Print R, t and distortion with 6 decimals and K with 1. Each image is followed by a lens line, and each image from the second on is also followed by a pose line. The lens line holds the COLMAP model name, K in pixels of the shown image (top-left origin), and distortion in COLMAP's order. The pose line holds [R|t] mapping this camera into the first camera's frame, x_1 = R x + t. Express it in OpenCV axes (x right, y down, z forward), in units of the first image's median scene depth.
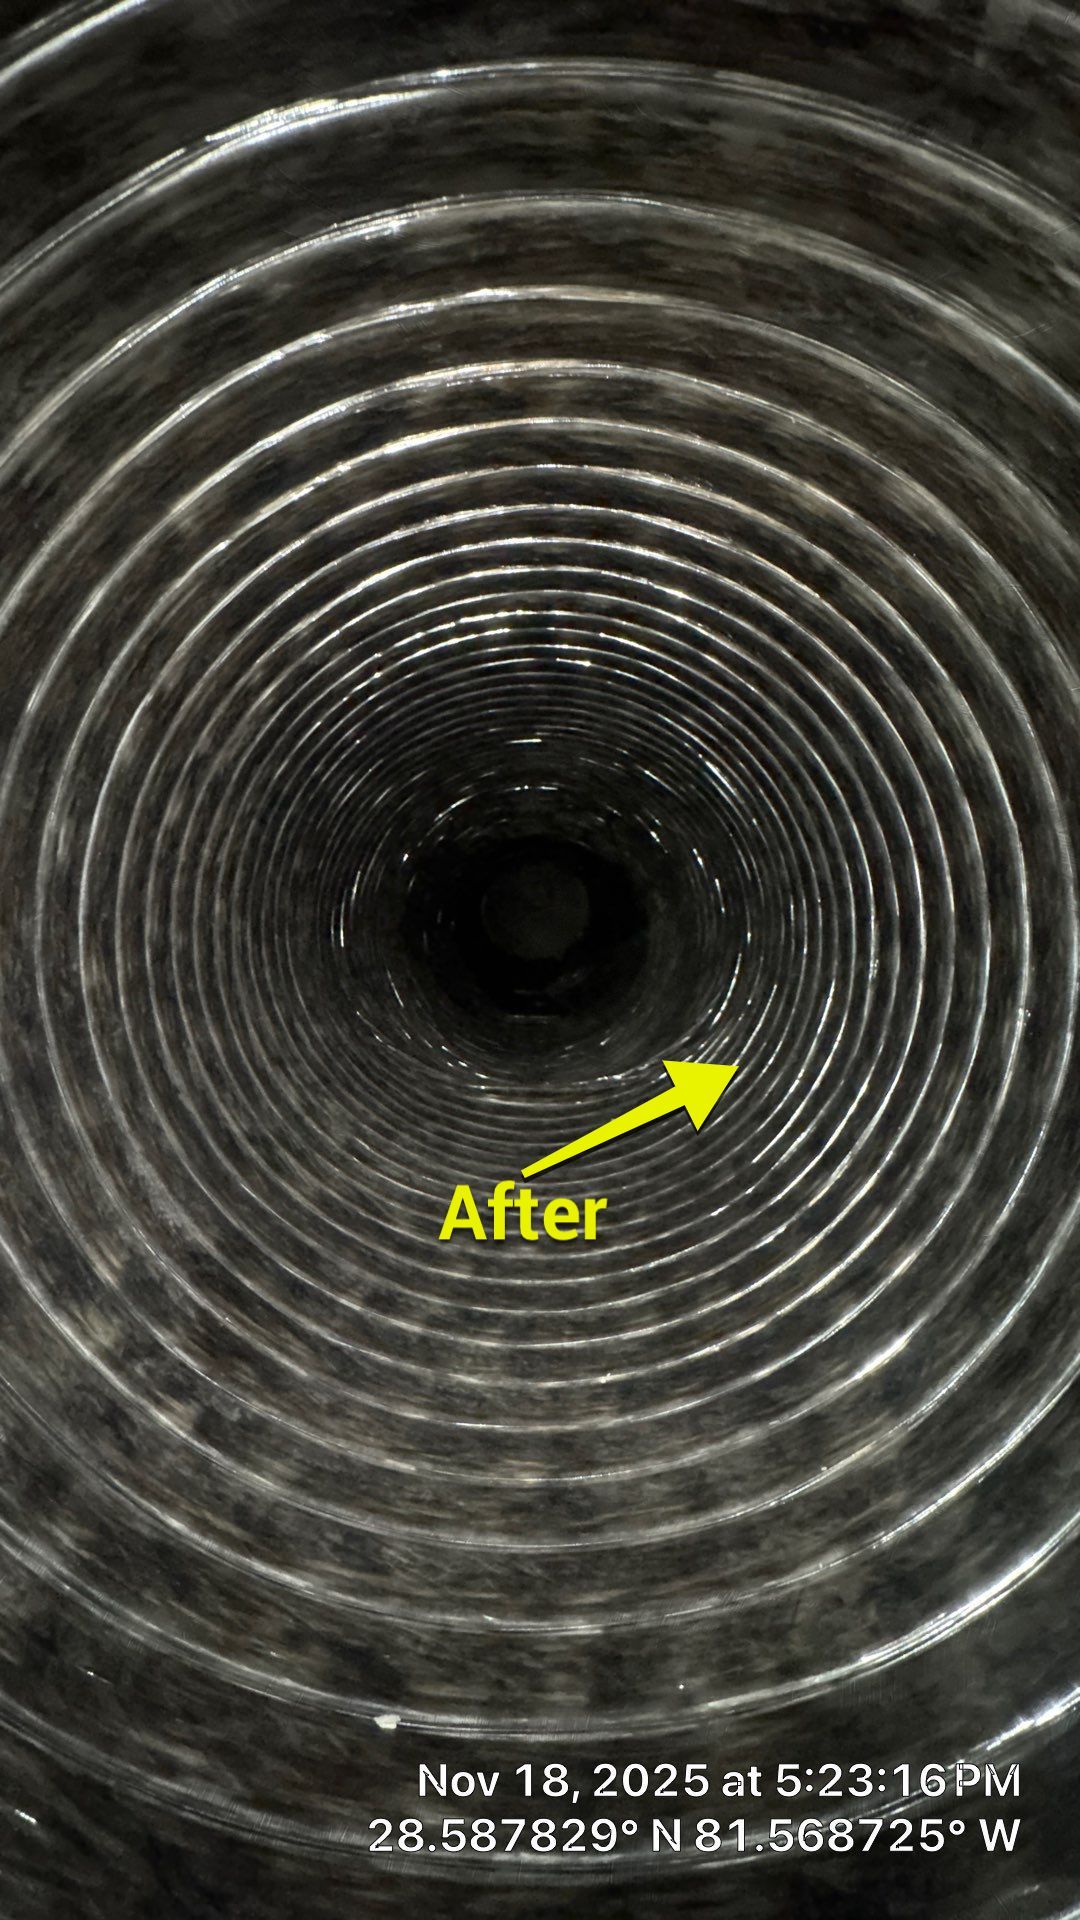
lens RADIAL K [[766.7, 0, 542.6], [0, 766.7, 957.2], [0, 0, 1]] dist [-0.003128, 0.000450]
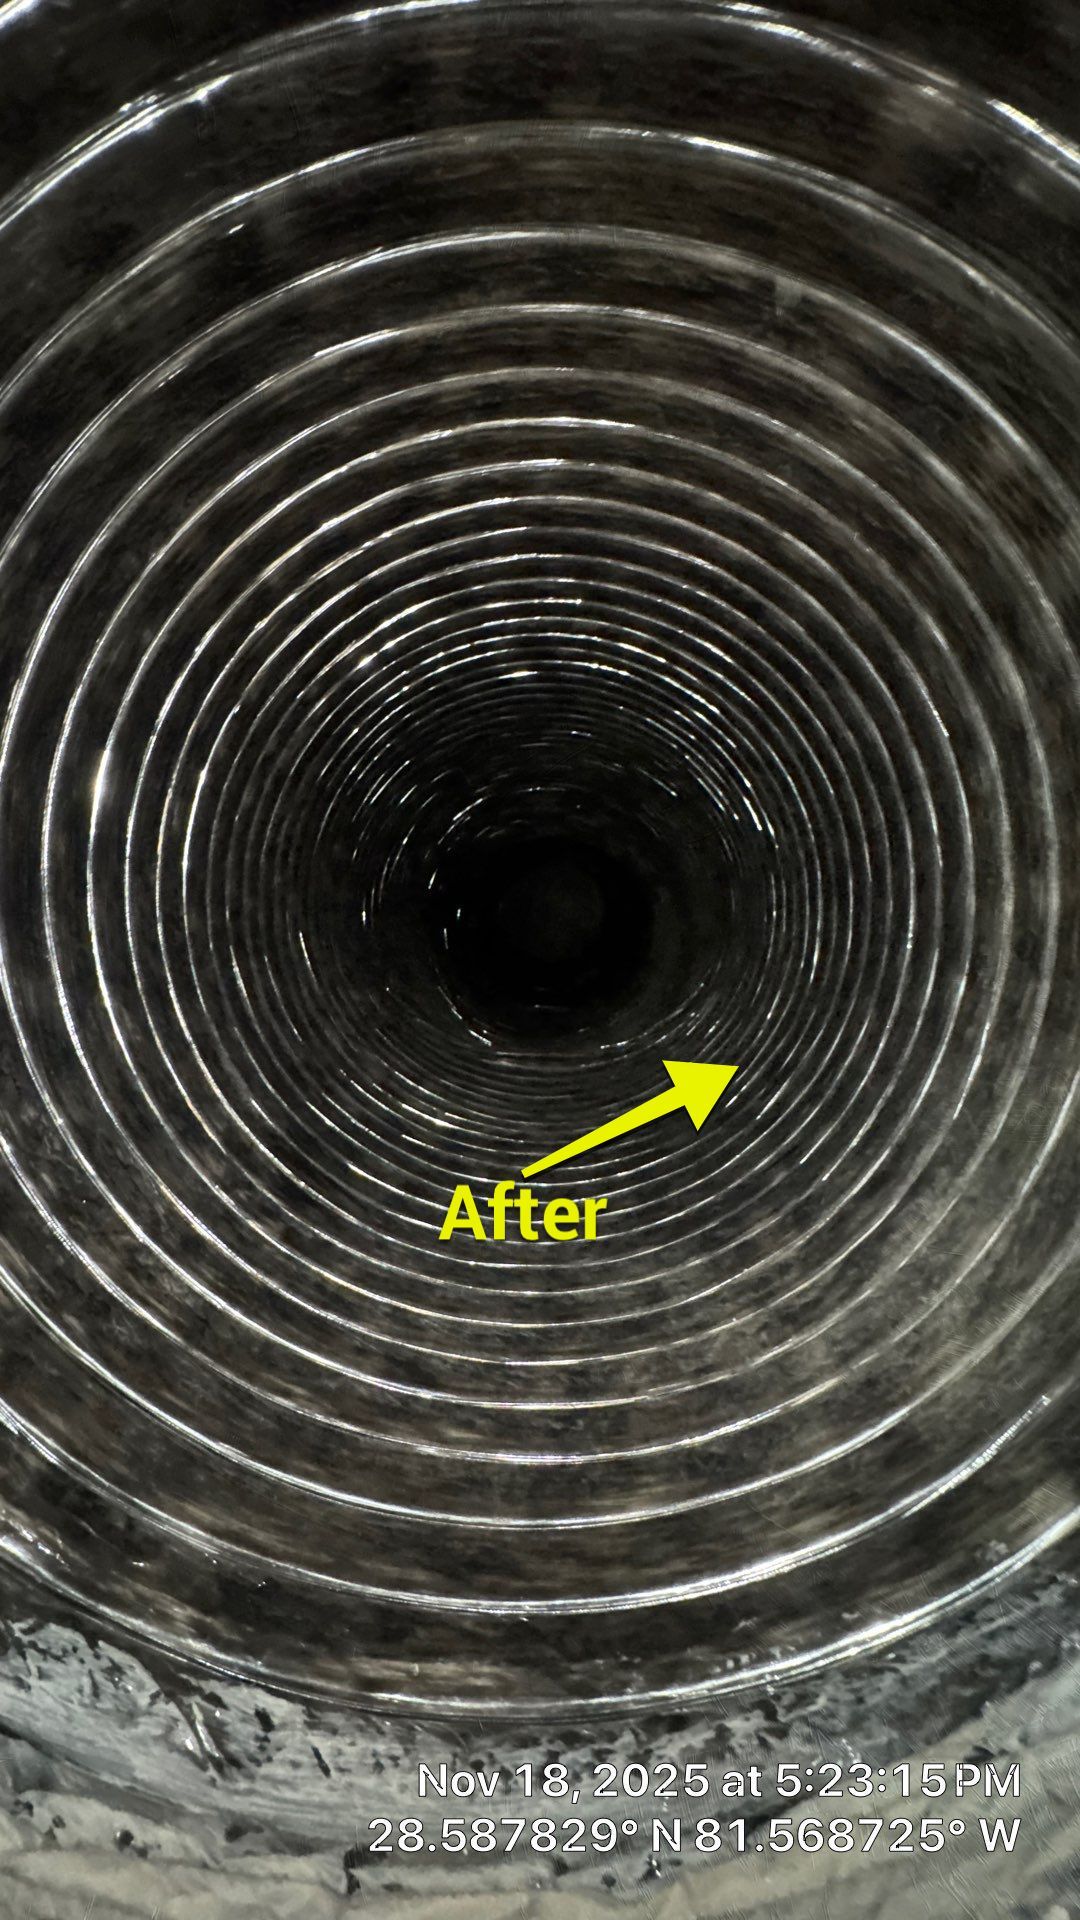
lens RADIAL K [[766.7, 0, 542.6], [0, 766.7, 957.2], [0, 0, 1]] dist [-0.003128, 0.000450]
pose [[0.999648, -0.007319, -0.025502, 0.037939], [0.006974, 0.999884, -0.013571, 0.105412], [0.025598, 0.013389, 0.999583, -0.279315]]
